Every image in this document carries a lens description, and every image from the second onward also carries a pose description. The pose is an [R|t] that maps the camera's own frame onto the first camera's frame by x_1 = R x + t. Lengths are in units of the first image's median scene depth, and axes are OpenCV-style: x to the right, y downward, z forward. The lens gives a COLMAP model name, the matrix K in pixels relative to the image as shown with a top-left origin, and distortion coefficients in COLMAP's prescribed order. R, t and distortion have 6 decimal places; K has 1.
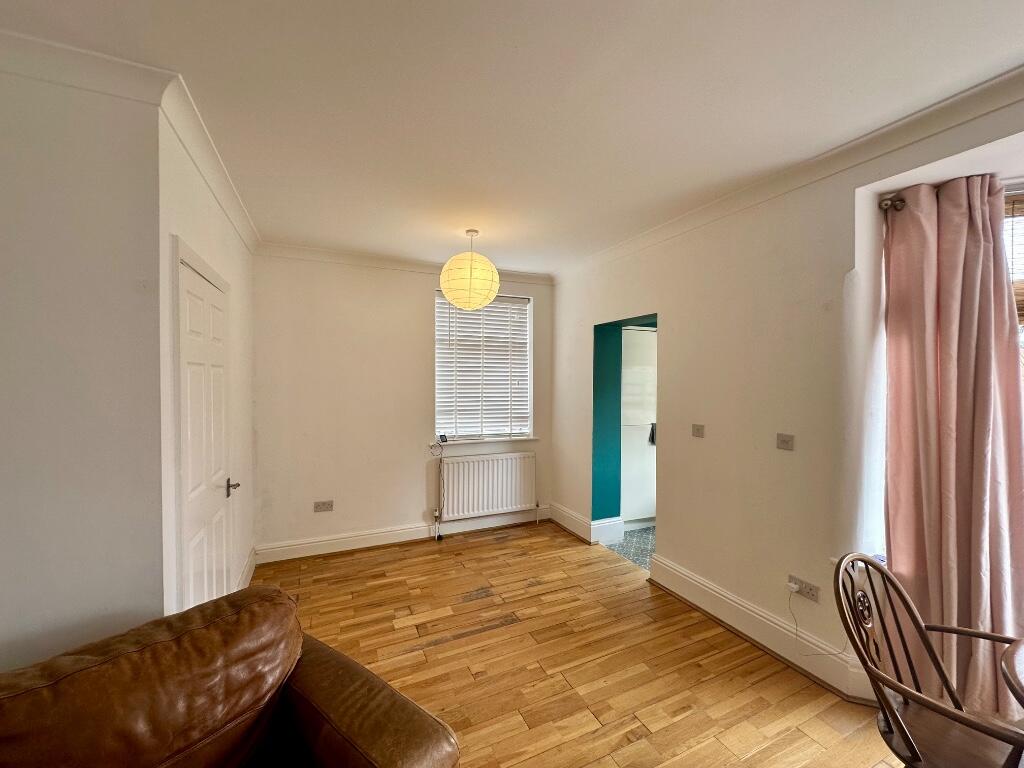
lens RADIAL K [[410.0, 0, 510.7], [0, 410.0, 382.9], [0, 0, 1]] dist [-0.003908, 0.001516]
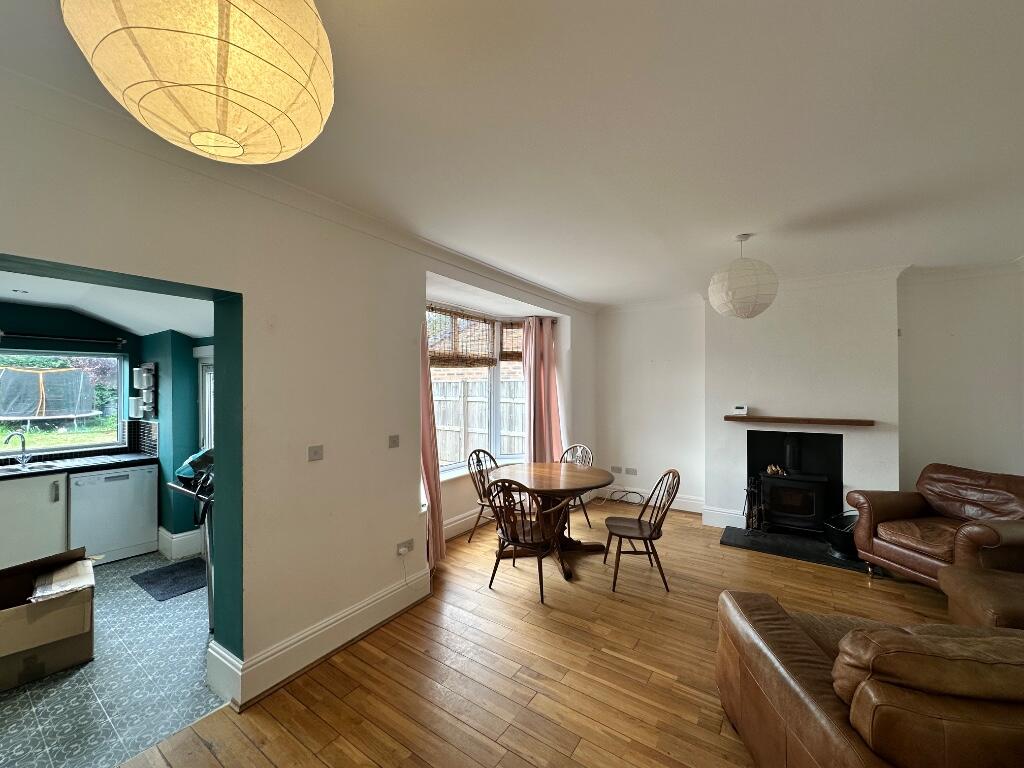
lens RADIAL K [[410.0, 0, 511.5], [0, 410.0, 385.6], [0, 0, 1]] dist [-0.003908, 0.001516]
pose [[-0.515015, -0.000956, 0.857181, -0.614754], [0.009406, 0.999933, 0.006767, -0.033234], [-0.857129, 0.011548, -0.514972, 1.388755]]
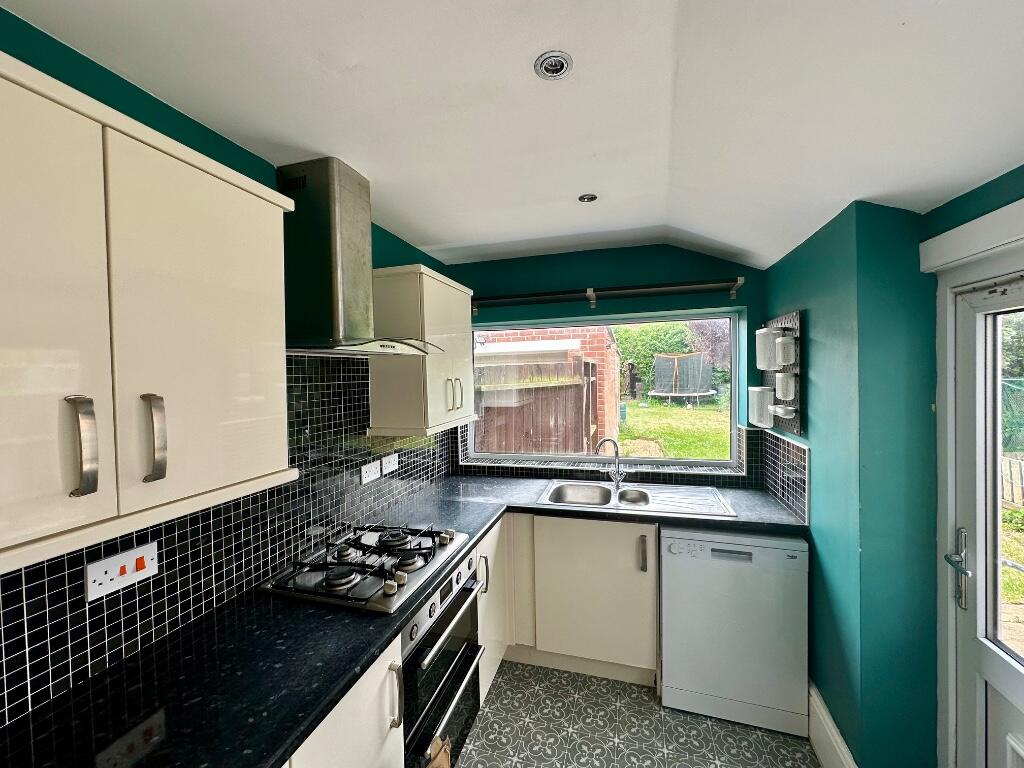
lens RADIAL K [[410.0, 0, 508.0], [0, 410.0, 382.2], [0, 0, 1]] dist [-0.003908, 0.001516]
pose [[0.657005, -0.032292, 0.753195, 0.839487], [0.029718, 0.999415, 0.016925, -0.028379], [-0.753300, 0.011264, 0.657580, 1.729965]]
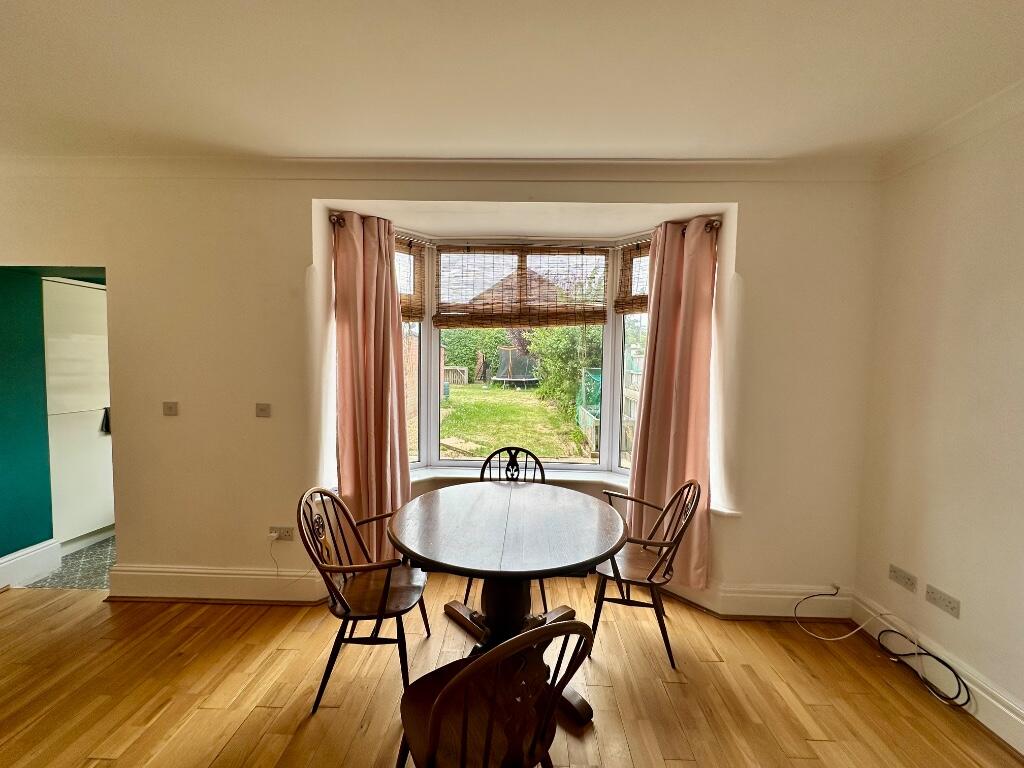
lens RADIAL K [[410.0, 0, 508.3], [0, 410.0, 384.3], [0, 0, 1]] dist [-0.003908, 0.001516]
pose [[0.447162, -0.047072, 0.893213, -0.015460], [-0.006833, 0.998405, 0.056036, 0.009032], [-0.894427, -0.031161, 0.446128, -0.081947]]
